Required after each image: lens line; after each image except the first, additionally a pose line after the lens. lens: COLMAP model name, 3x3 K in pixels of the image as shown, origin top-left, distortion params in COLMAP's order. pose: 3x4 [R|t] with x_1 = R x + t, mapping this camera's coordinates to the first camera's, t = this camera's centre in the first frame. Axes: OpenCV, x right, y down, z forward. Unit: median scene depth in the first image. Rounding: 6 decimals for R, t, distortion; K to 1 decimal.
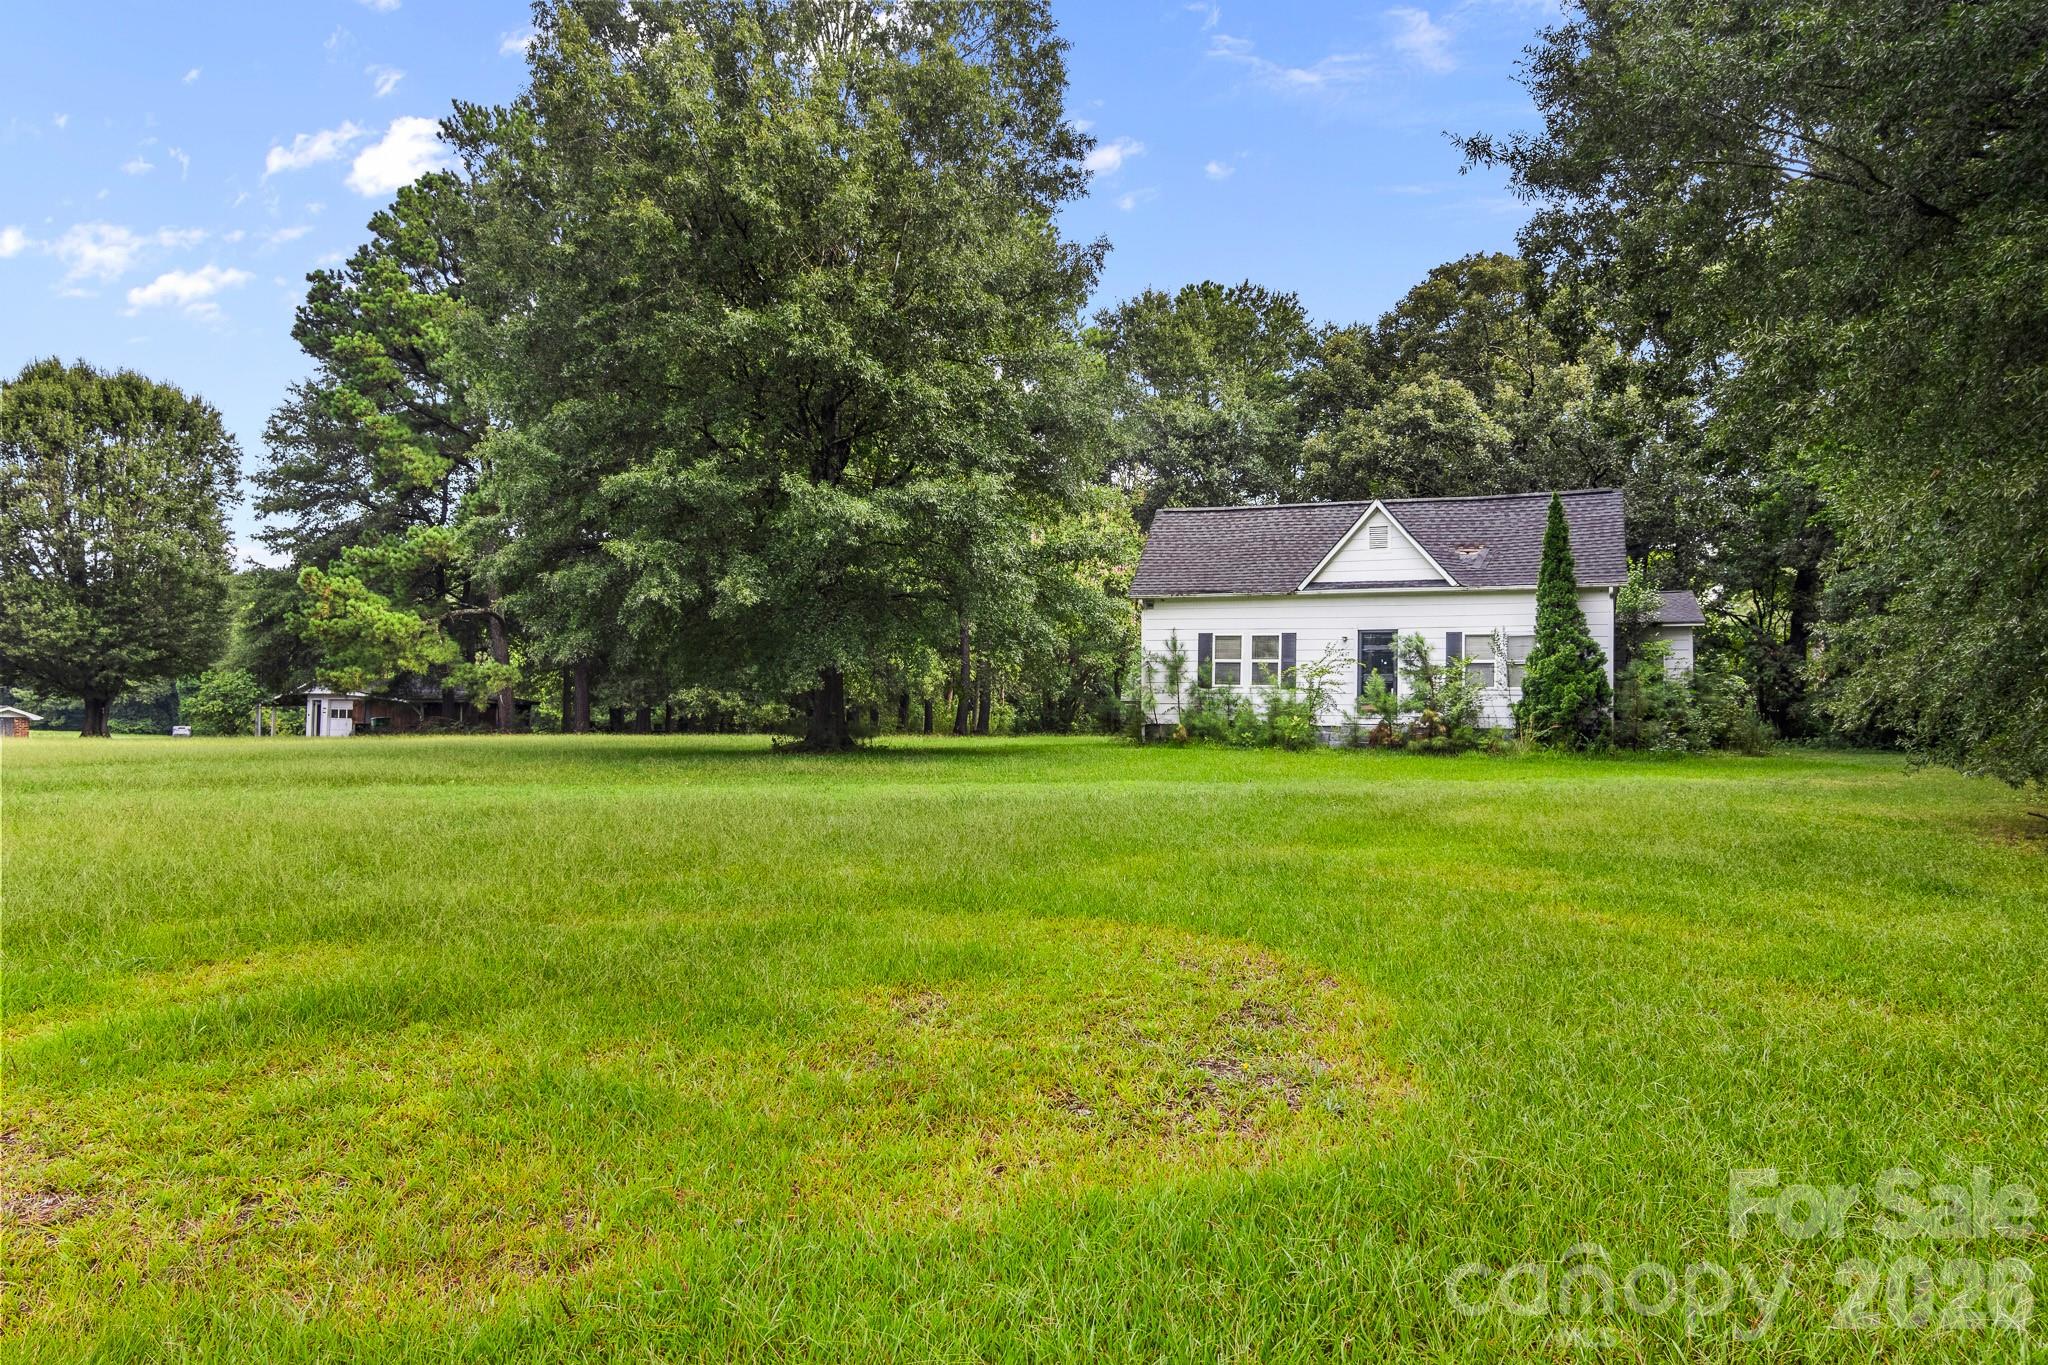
lens RADIAL K [[1425.5, 0, 1024.2], [0, 1425.5, 679.4], [0, 0, 1]] dist [-0.005346, 0.002051]
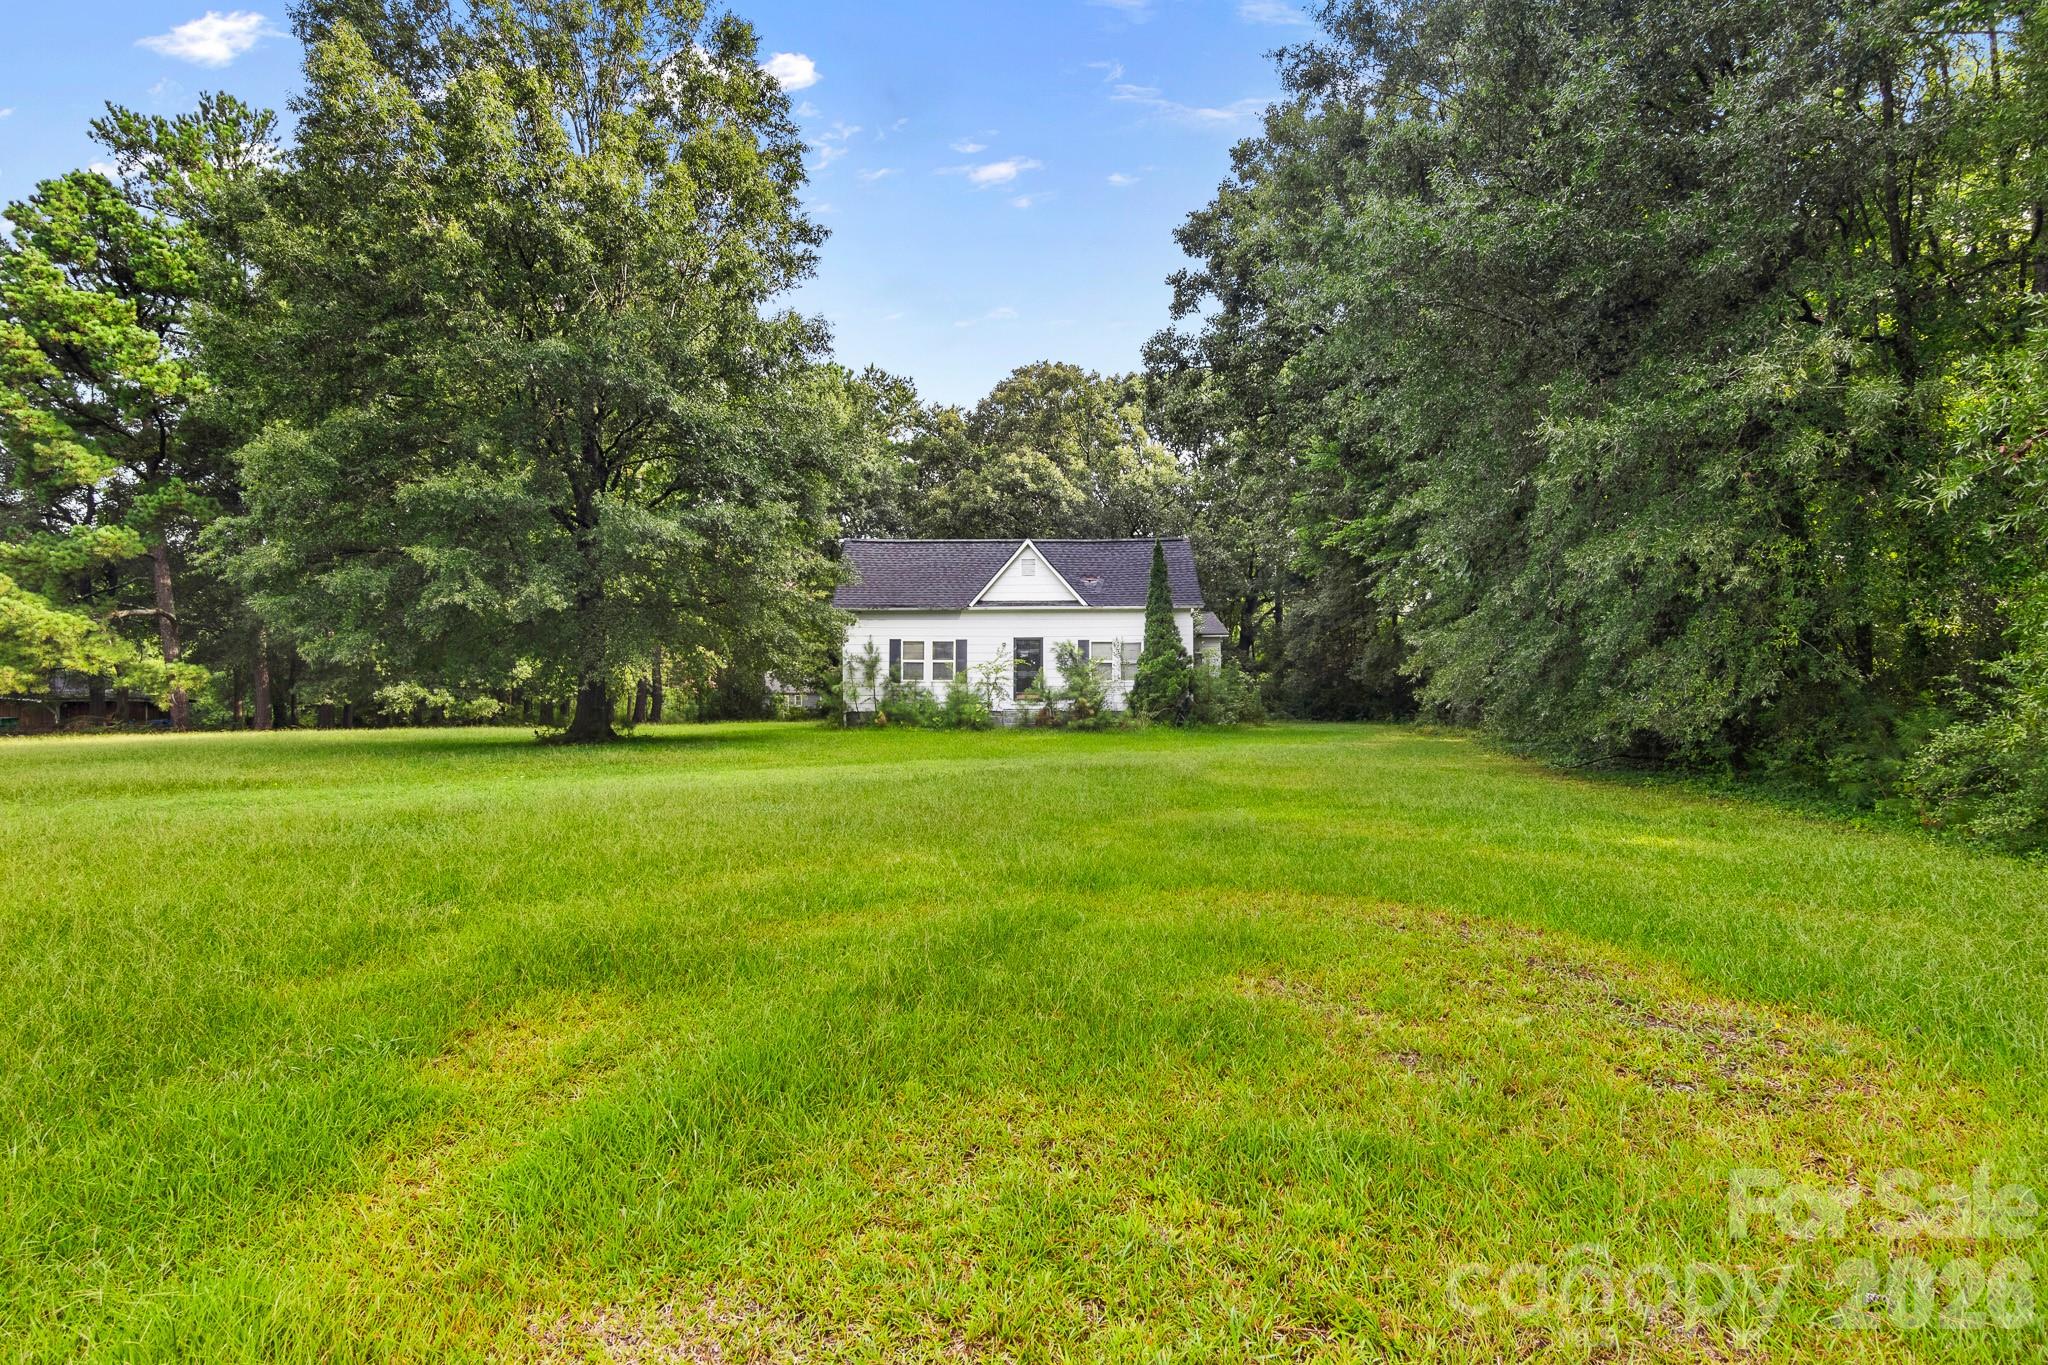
lens RADIAL K [[1075.8, 0, 1023.9], [0, 1075.8, 684.5], [0, 0, 1]] dist [-0.001271, 0.001698]
pose [[0.928653, -0.007806, 0.370867, -0.120548], [0.004310, 0.999938, 0.010255, -0.001552], [-0.370924, -0.007925, 0.928630, 0.073646]]
